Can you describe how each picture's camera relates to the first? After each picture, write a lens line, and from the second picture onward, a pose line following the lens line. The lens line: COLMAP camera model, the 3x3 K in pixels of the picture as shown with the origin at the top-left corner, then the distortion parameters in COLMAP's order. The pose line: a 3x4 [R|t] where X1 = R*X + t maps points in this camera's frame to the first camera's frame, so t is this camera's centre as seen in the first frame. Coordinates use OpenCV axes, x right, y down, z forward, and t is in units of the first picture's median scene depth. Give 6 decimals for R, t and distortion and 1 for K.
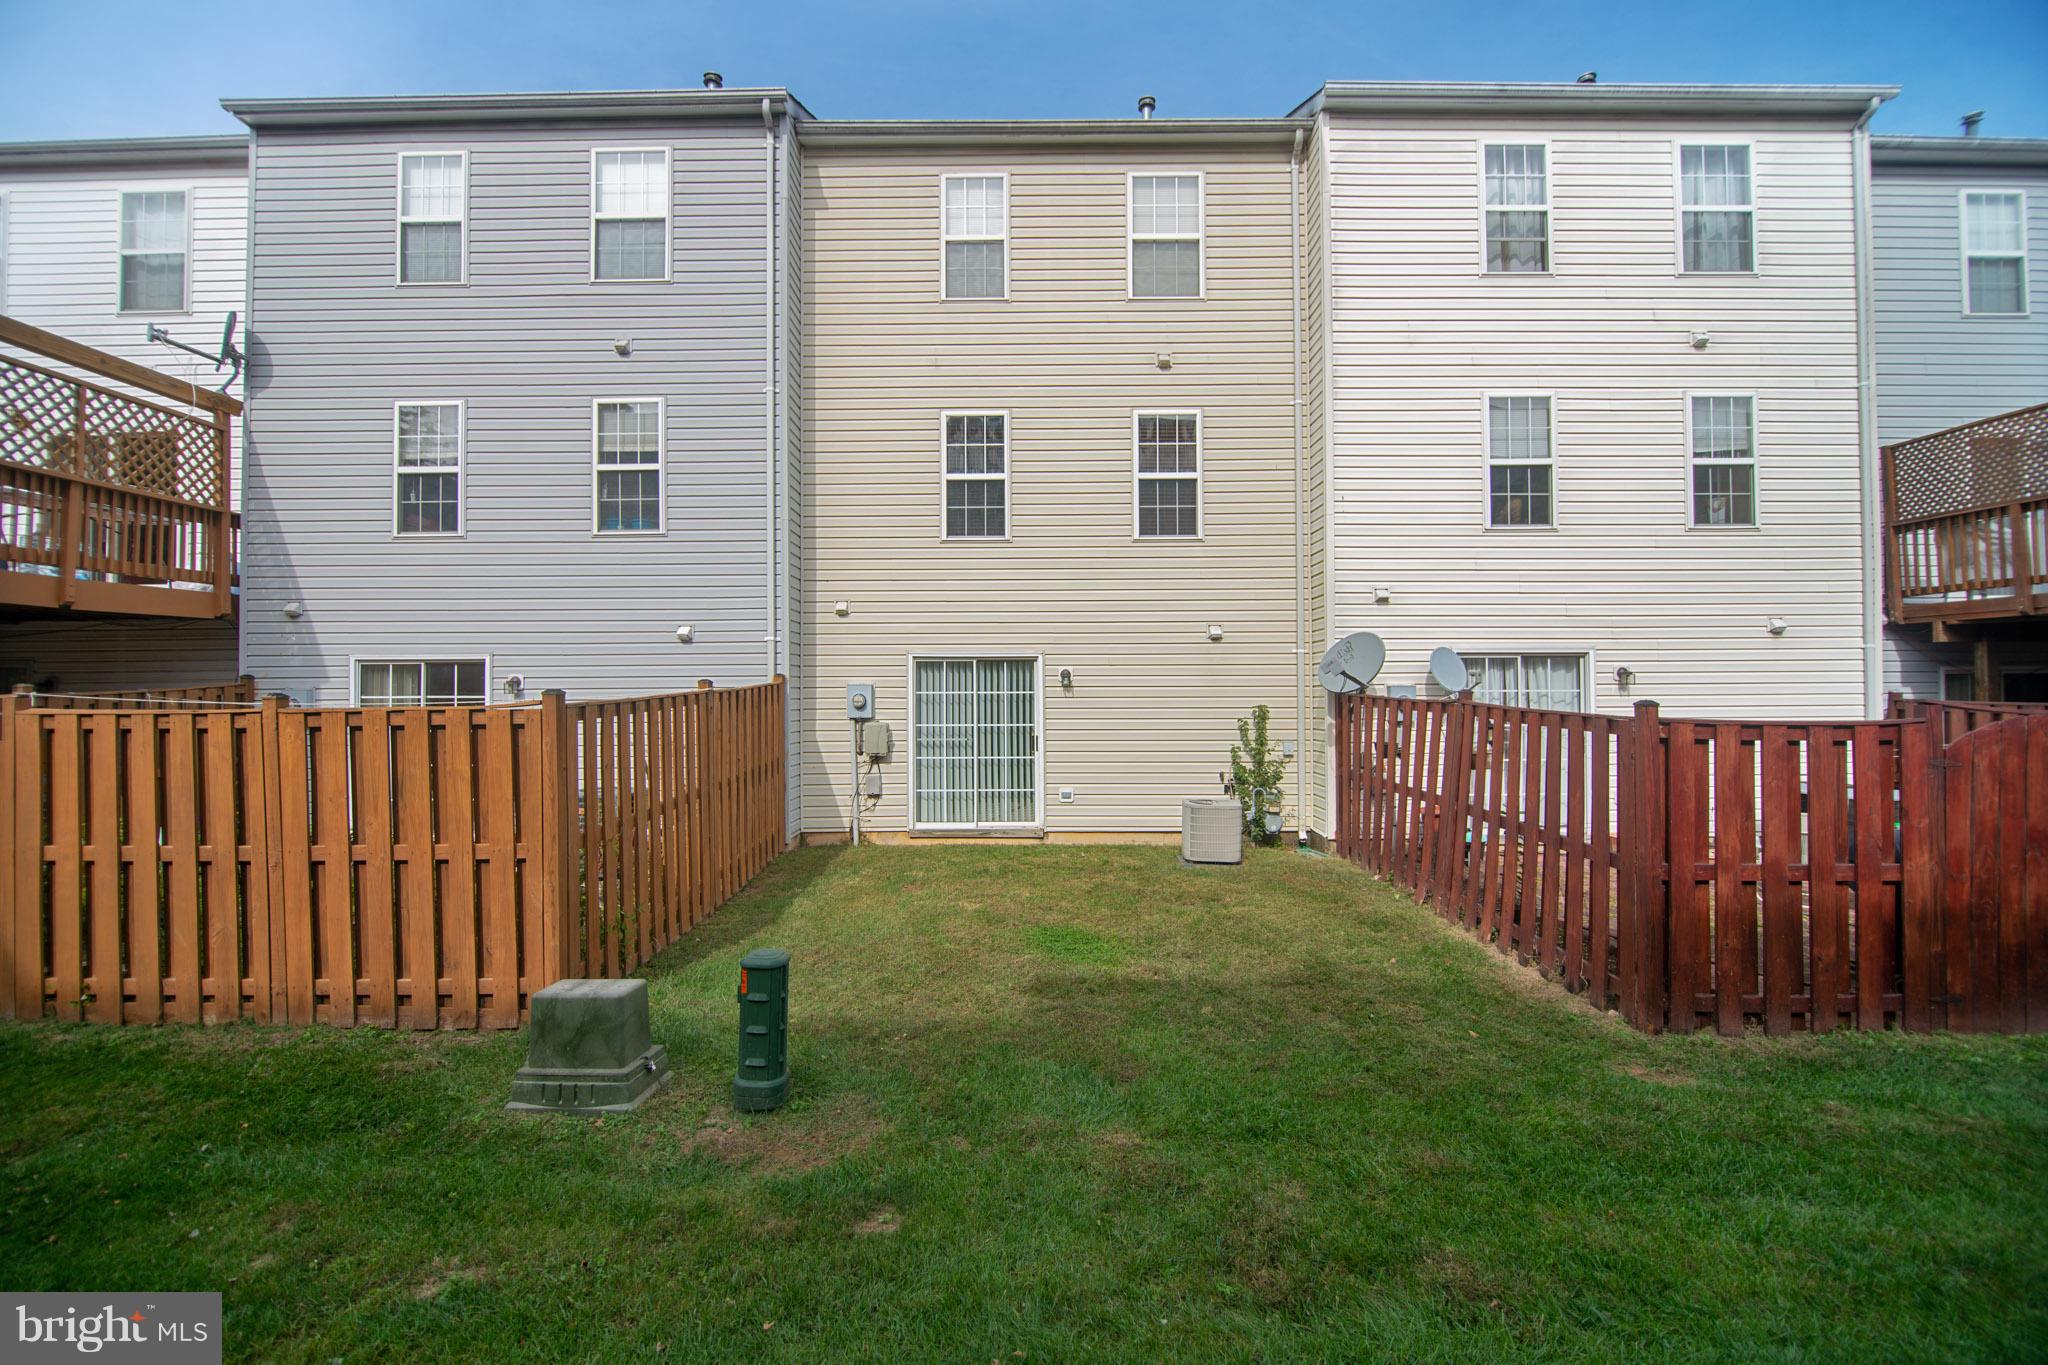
lens RADIAL K [[908.9, 0, 1021.4], [0, 908.9, 677.1], [0, 0, 1]] dist [-0.001843, -0.008448]
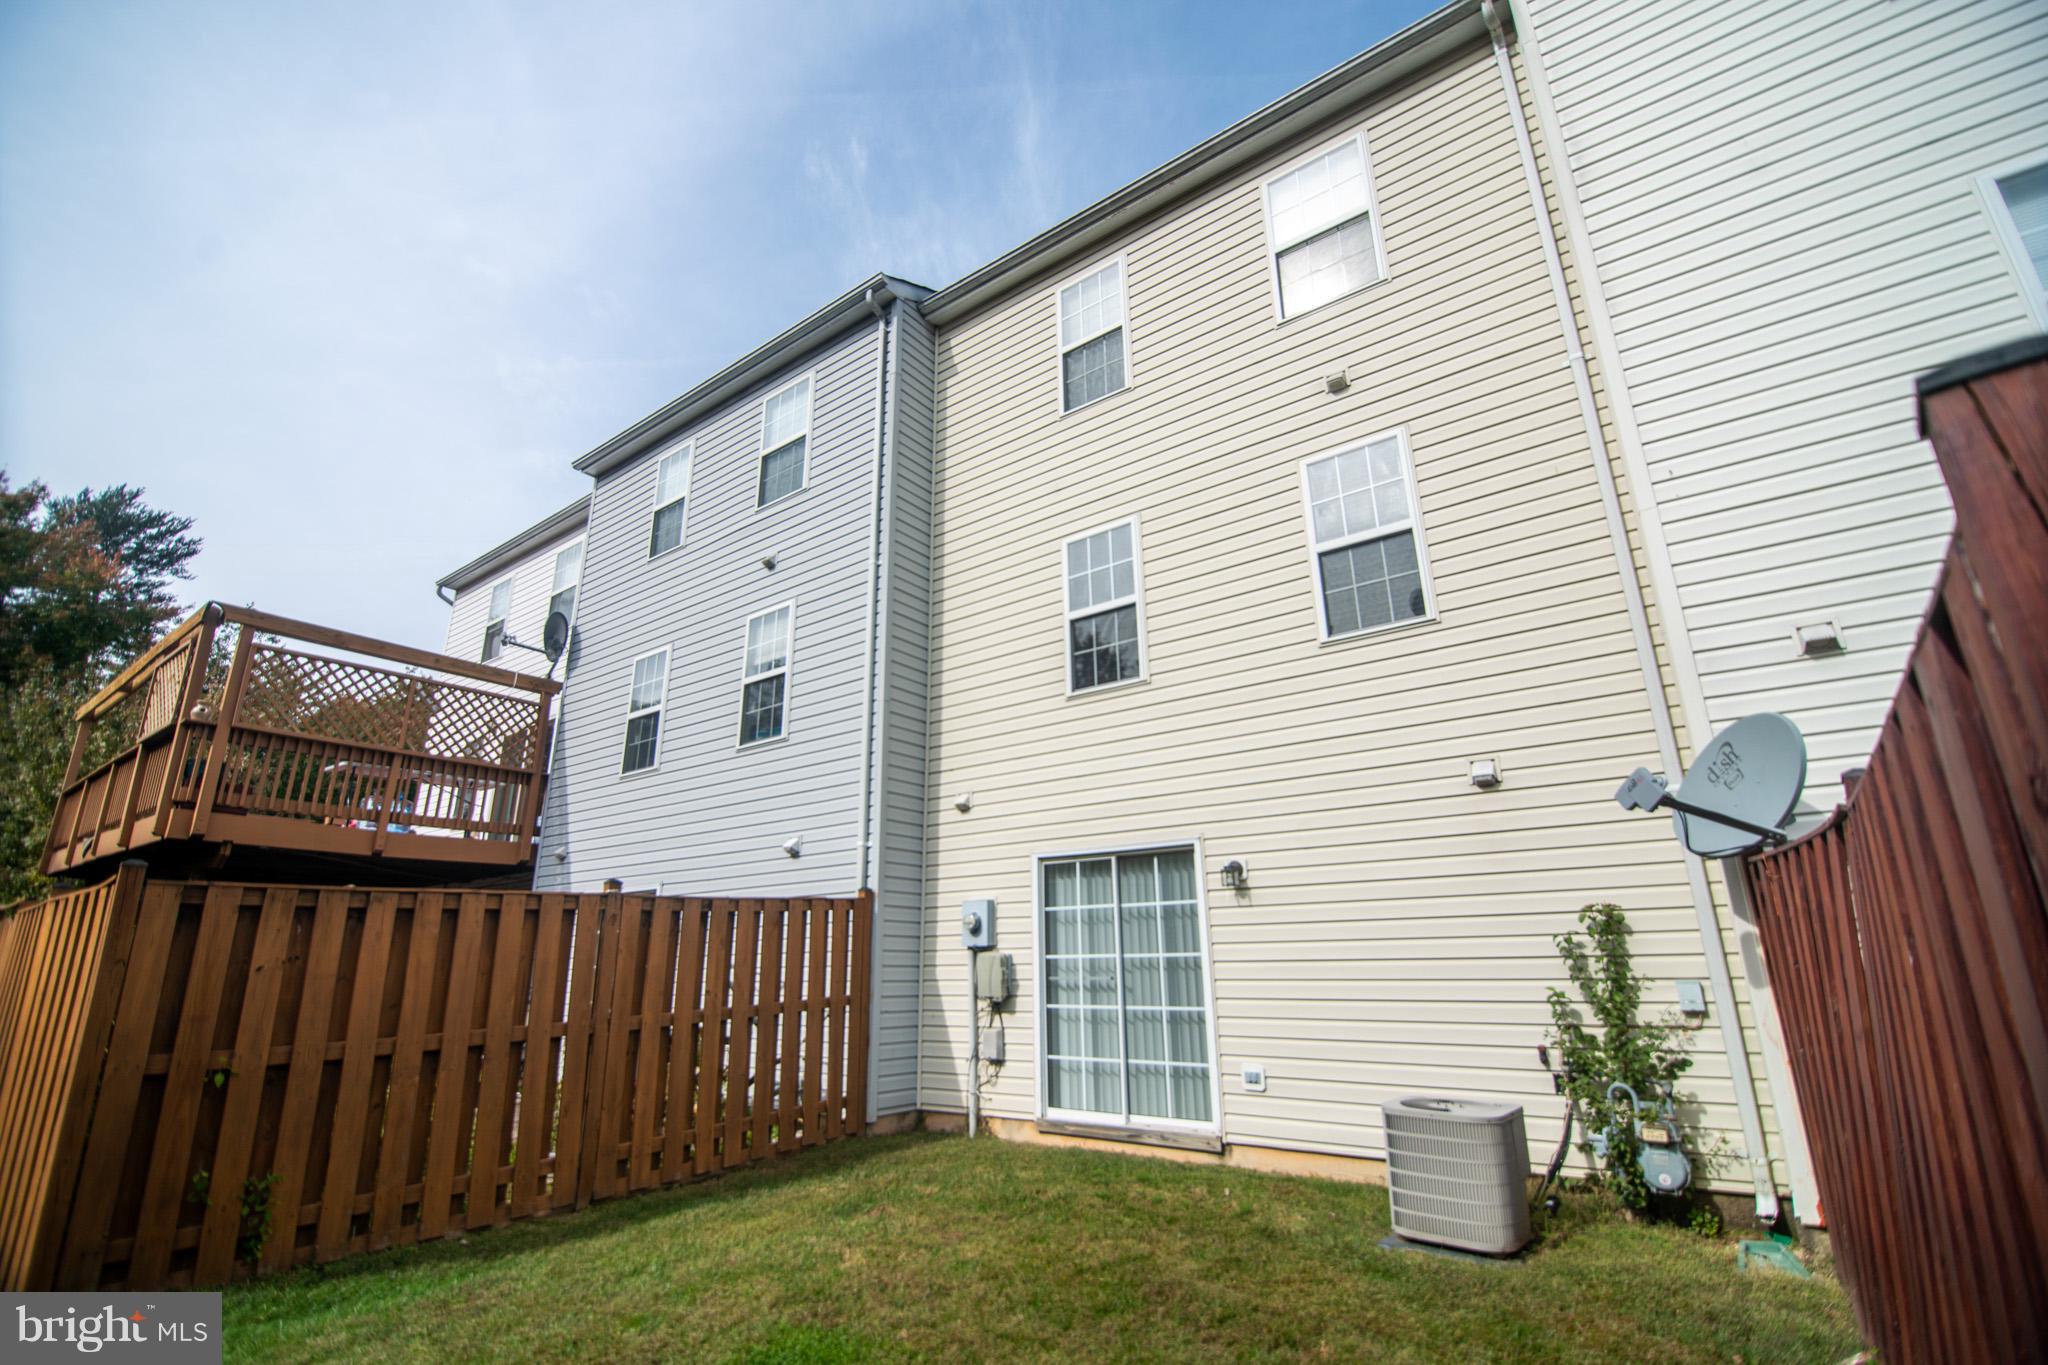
lens RADIAL K [[908.9, 0, 1021.4], [0, 908.9, 677.1], [0, 0, 1]] dist [-0.001843, -0.008448]
pose [[0.812301, -0.182535, -0.553938, 0.300231], [0.013837, 0.955527, -0.294578, 0.053520], [0.583074, 0.231621, 0.778702, 0.394902]]
